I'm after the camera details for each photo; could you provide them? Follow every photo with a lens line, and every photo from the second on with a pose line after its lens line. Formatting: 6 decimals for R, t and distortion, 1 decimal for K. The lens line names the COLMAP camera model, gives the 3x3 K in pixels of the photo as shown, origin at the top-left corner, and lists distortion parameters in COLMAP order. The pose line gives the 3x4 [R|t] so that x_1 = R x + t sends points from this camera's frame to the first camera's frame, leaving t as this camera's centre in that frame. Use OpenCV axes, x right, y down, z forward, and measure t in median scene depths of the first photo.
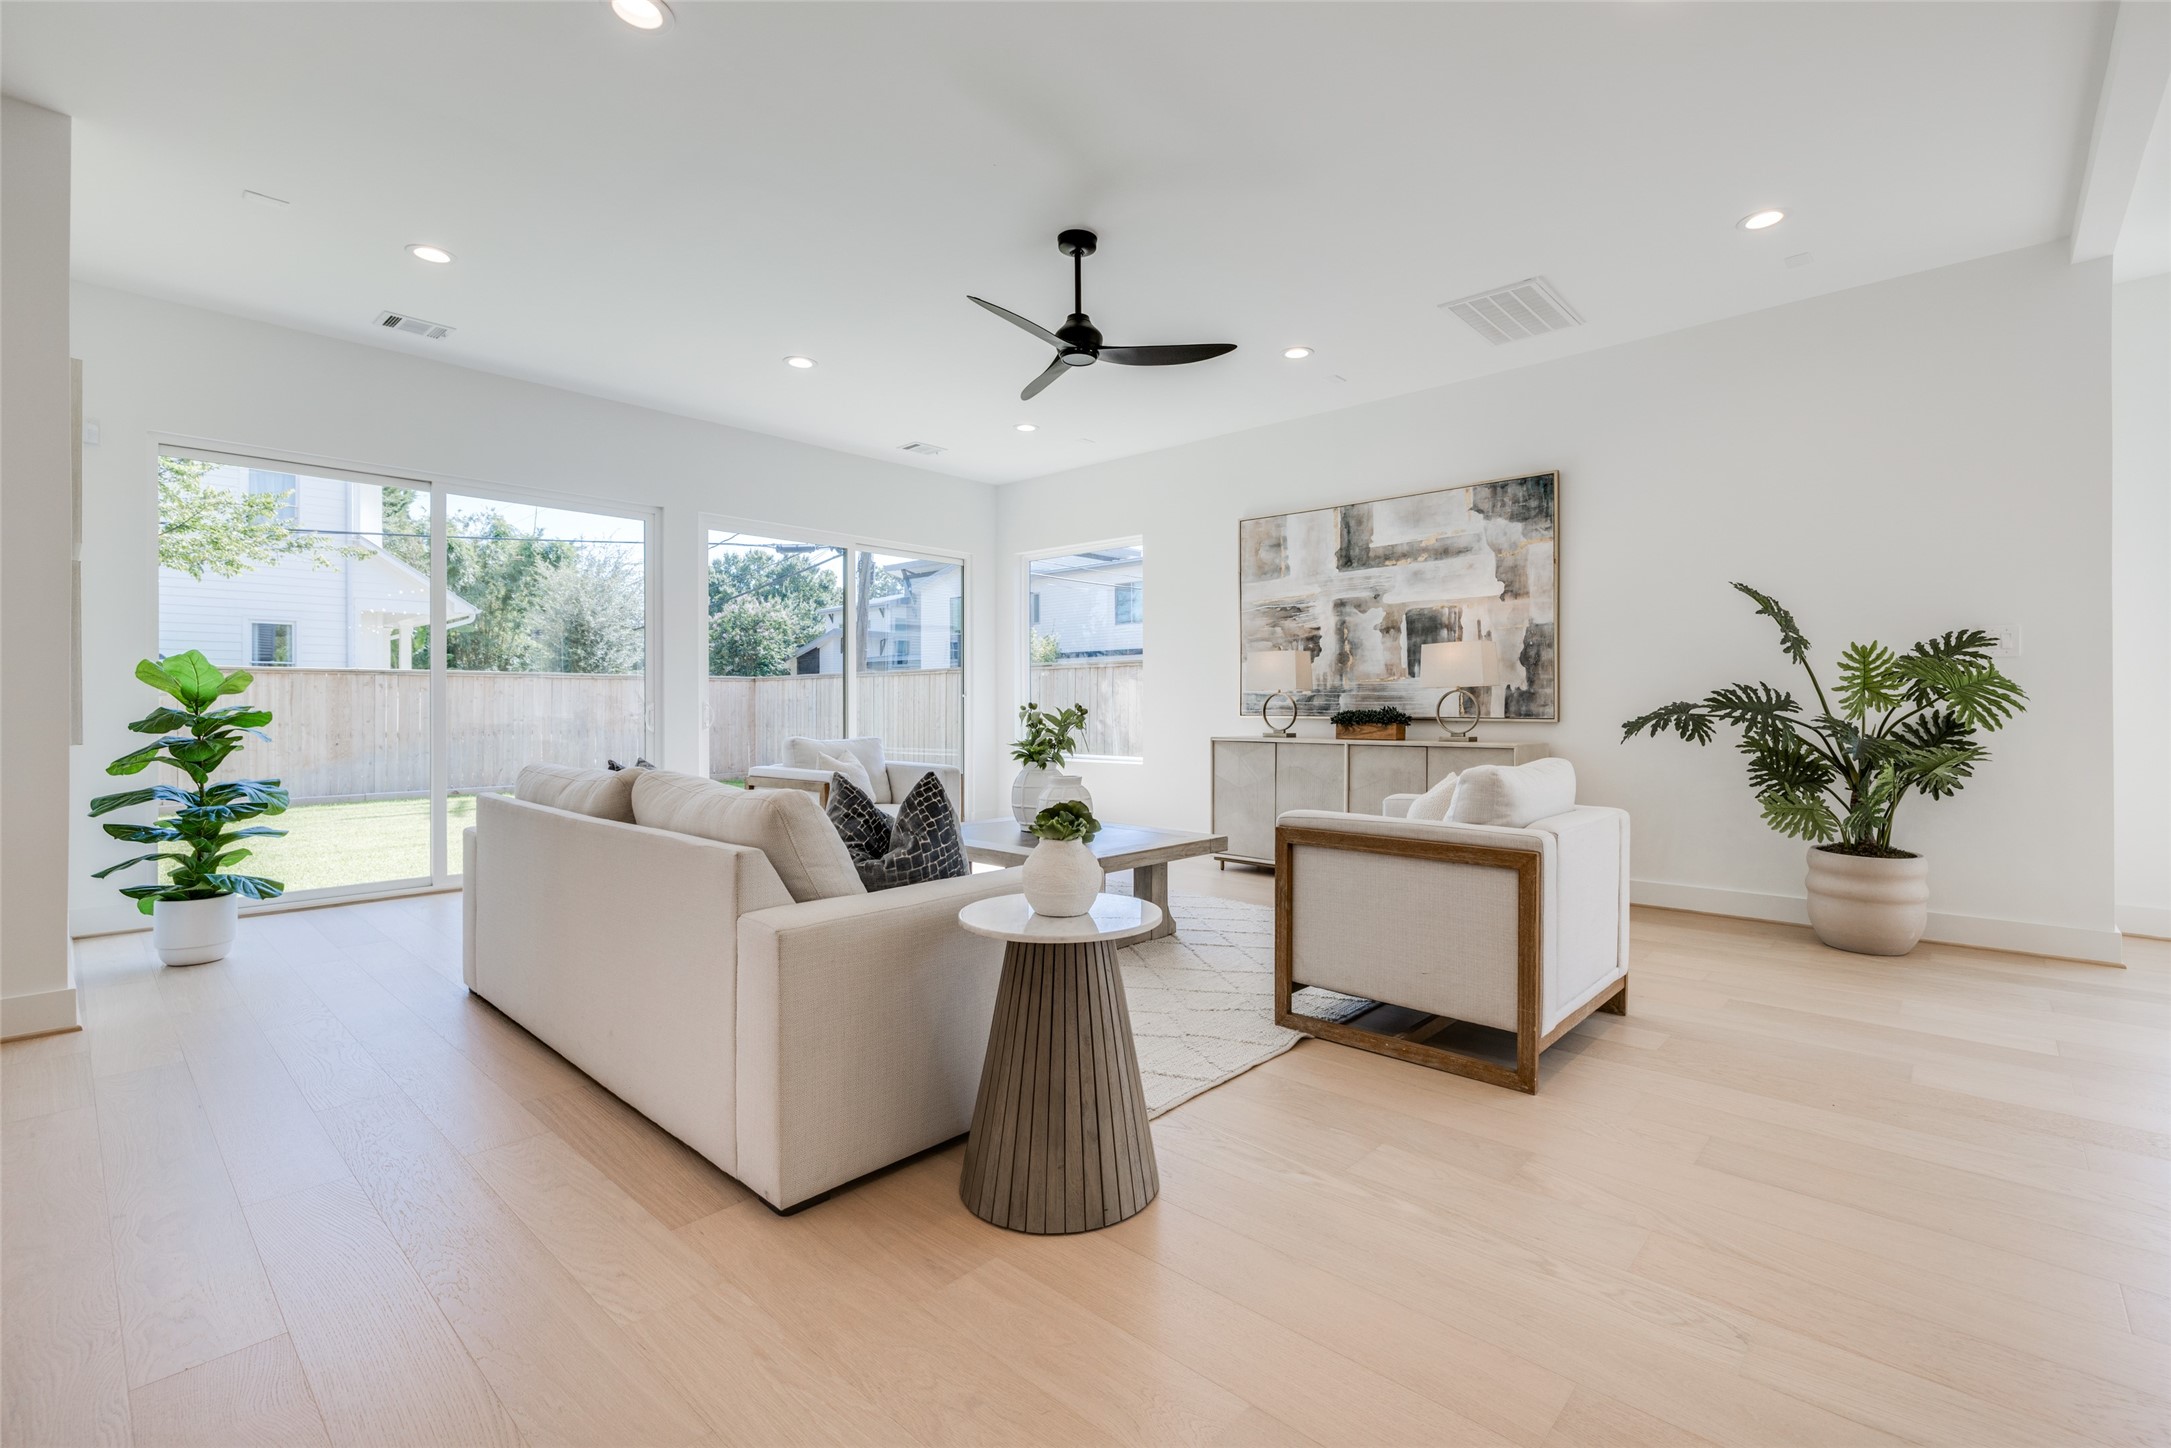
lens RADIAL K [[955.6, 0, 1113.1], [0, 955.6, 708.5], [0, 0, 1]] dist [-0.001925, 0.001370]
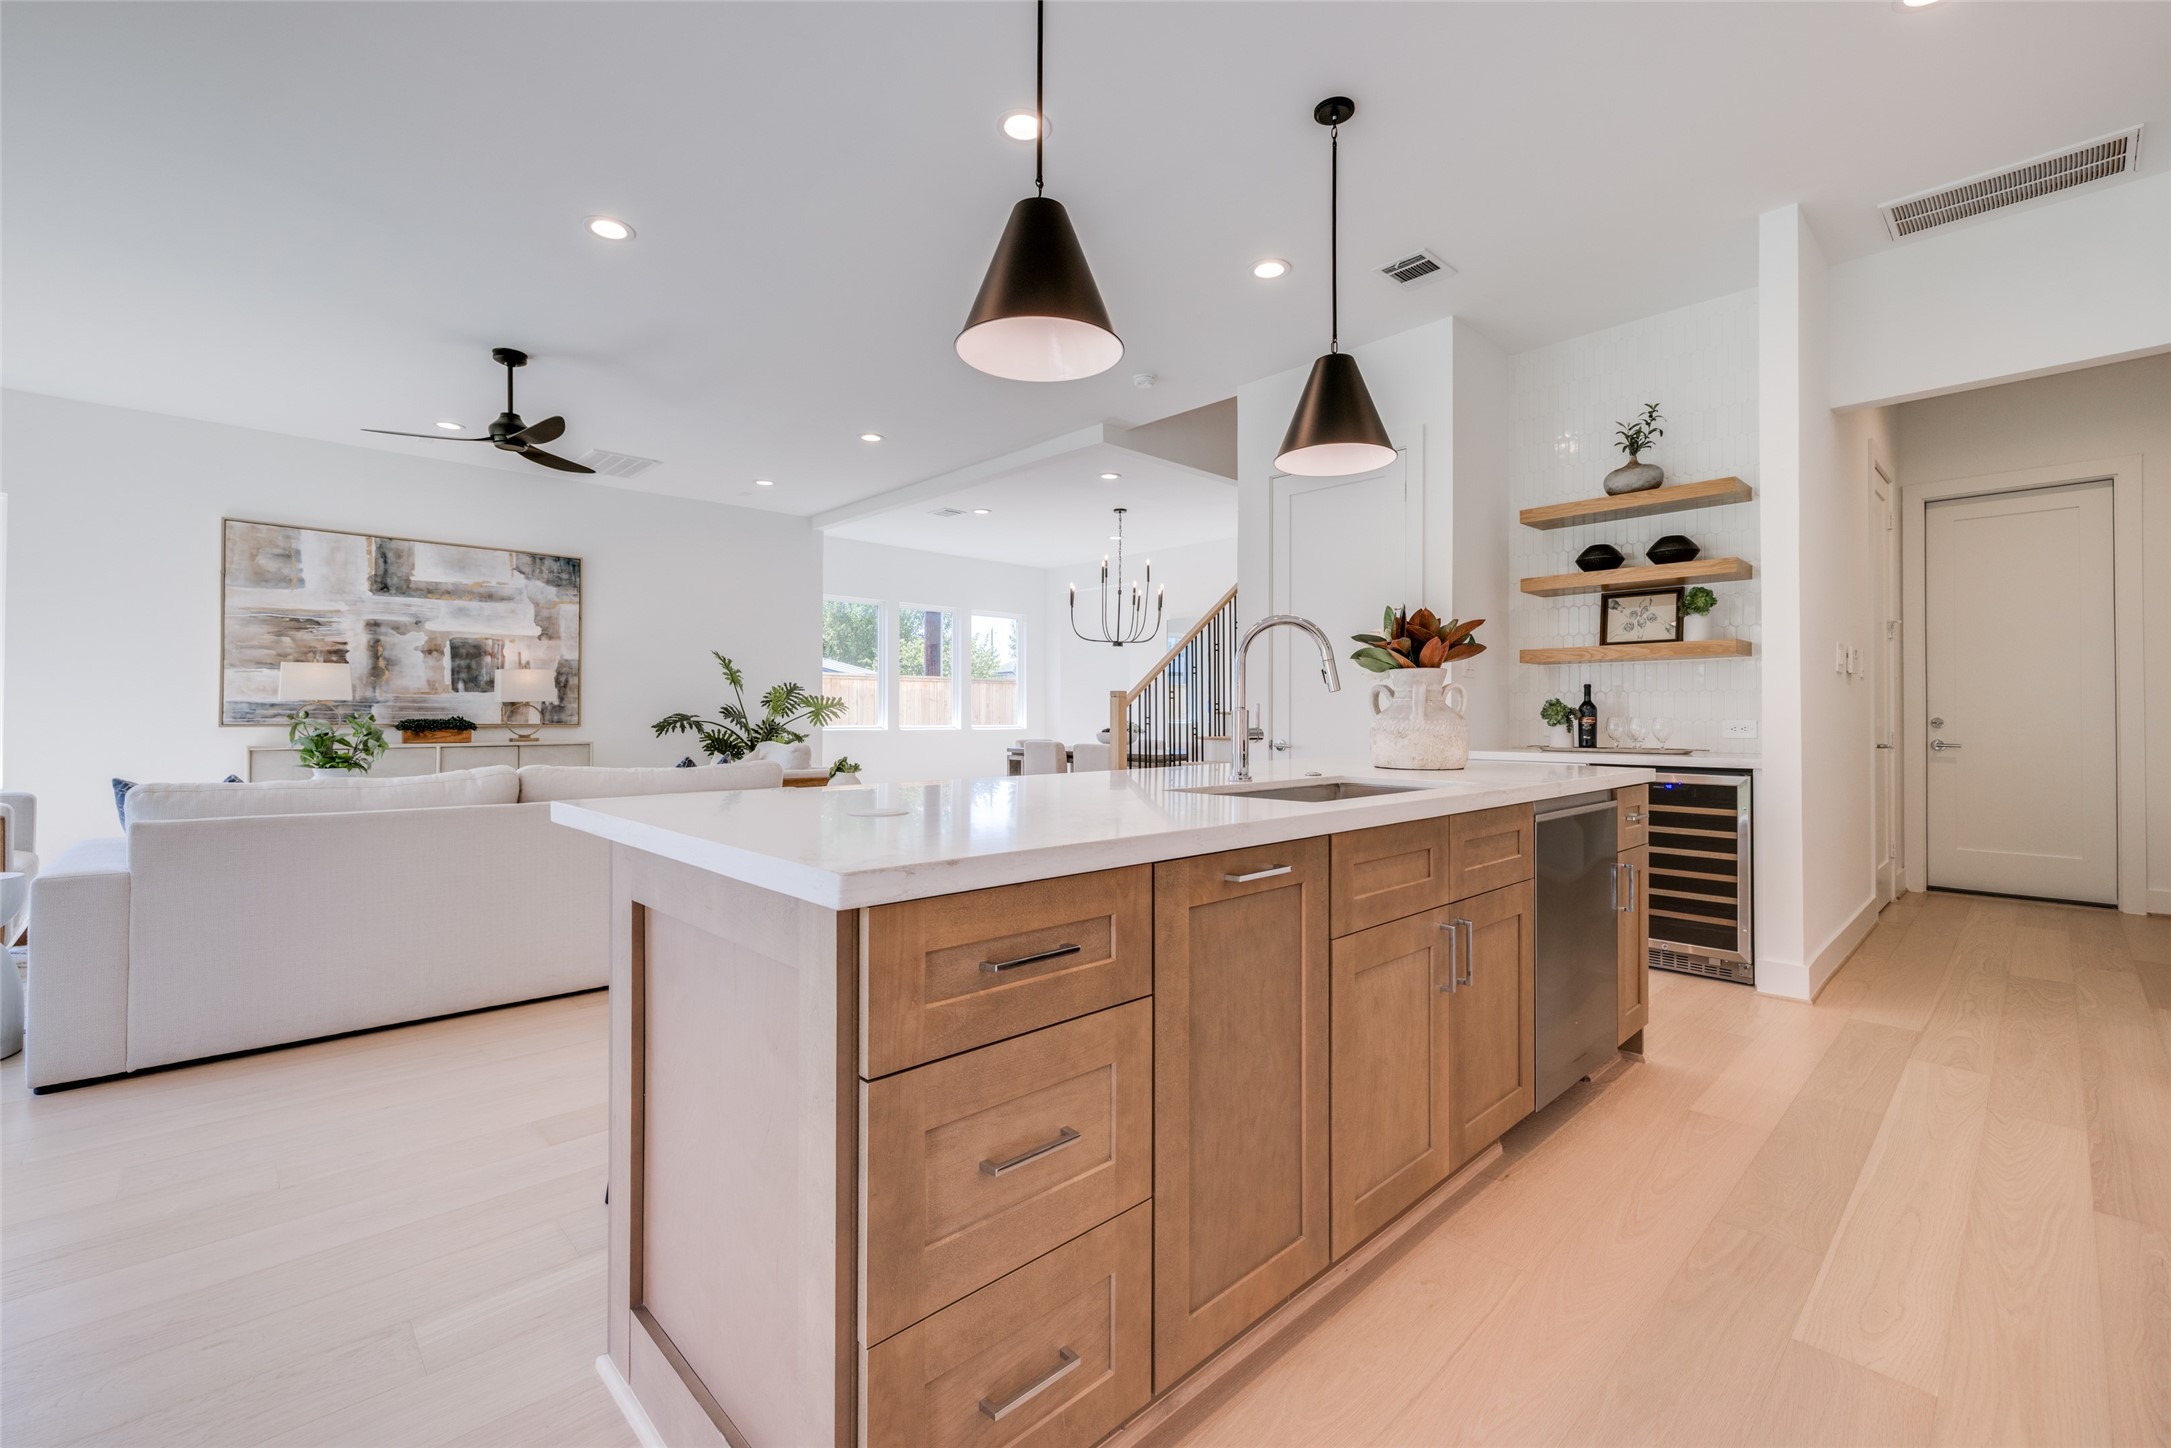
lens RADIAL K [[915.2, 0, 1093.1], [0, 915.2, 709.1], [0, 0, 1]] dist [-0.003922, 0.001545]
pose [[0.089396, 0.009509, 0.995951, -0.824350], [-0.000154, 0.999955, -0.009533, 0.000265], [-0.995996, 0.000699, 0.089394, 0.073600]]
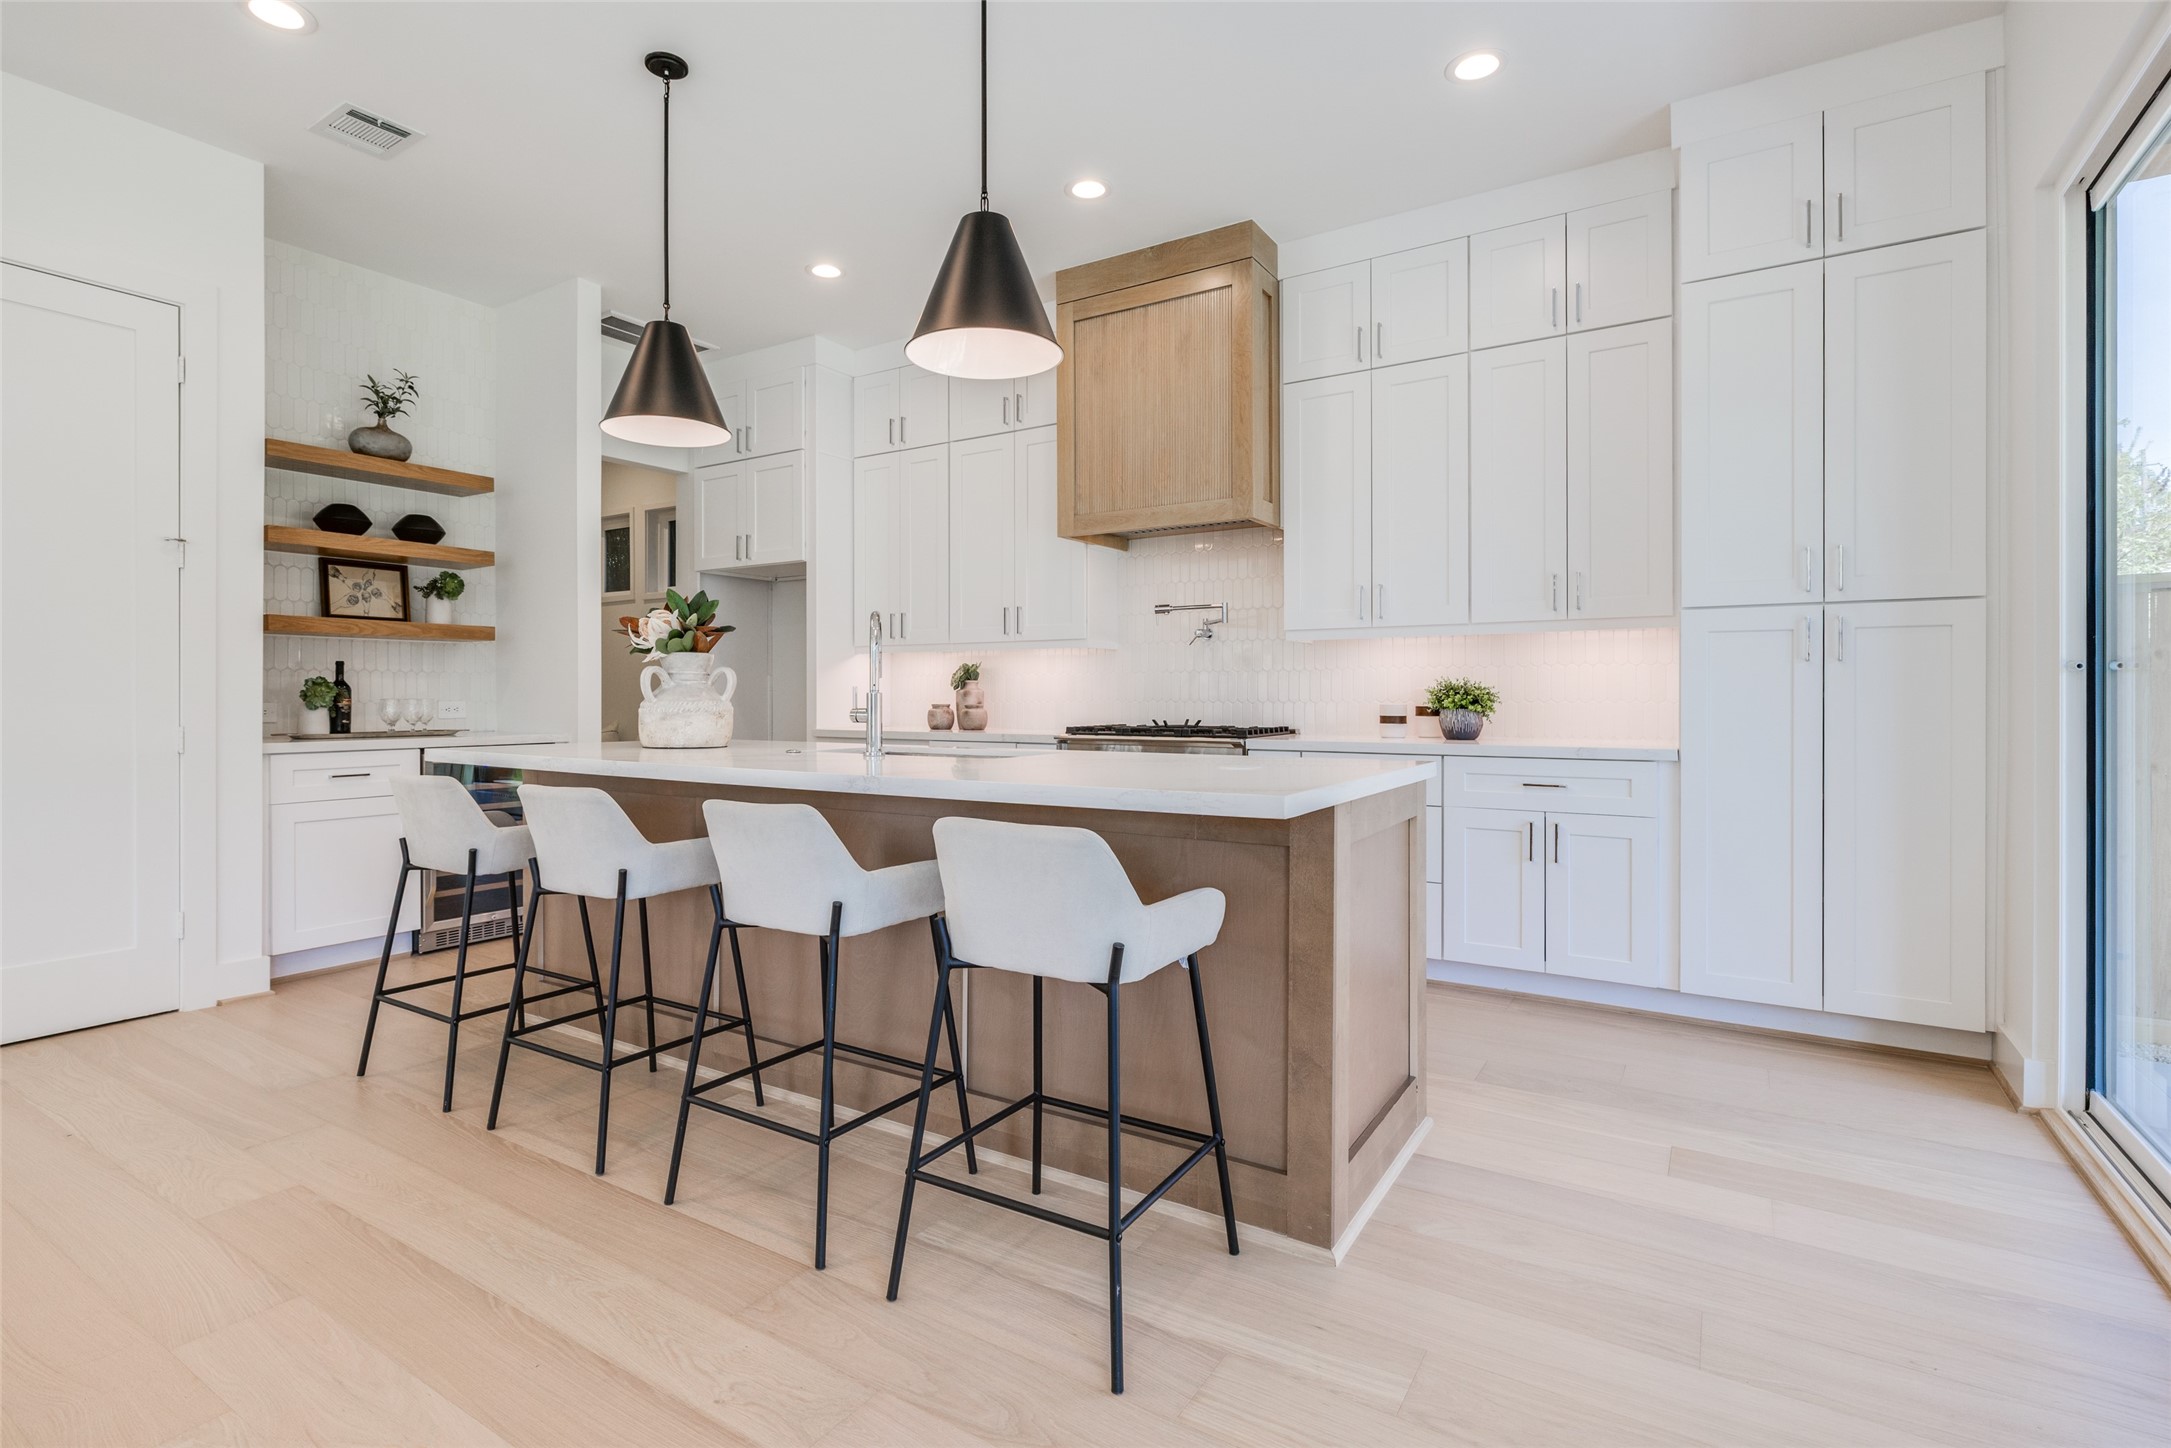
lens RADIAL K [[1042.7, 0, 1045.0], [0, 1042.7, 703.6], [0, 0, 1]] dist [-0.000102, 0.000609]
pose [[-0.988750, 0.001814, -0.149564, -0.429369], [0.000705, 0.999972, 0.007462, -0.001626], [0.149573, 0.007272, -0.988724, 0.563129]]
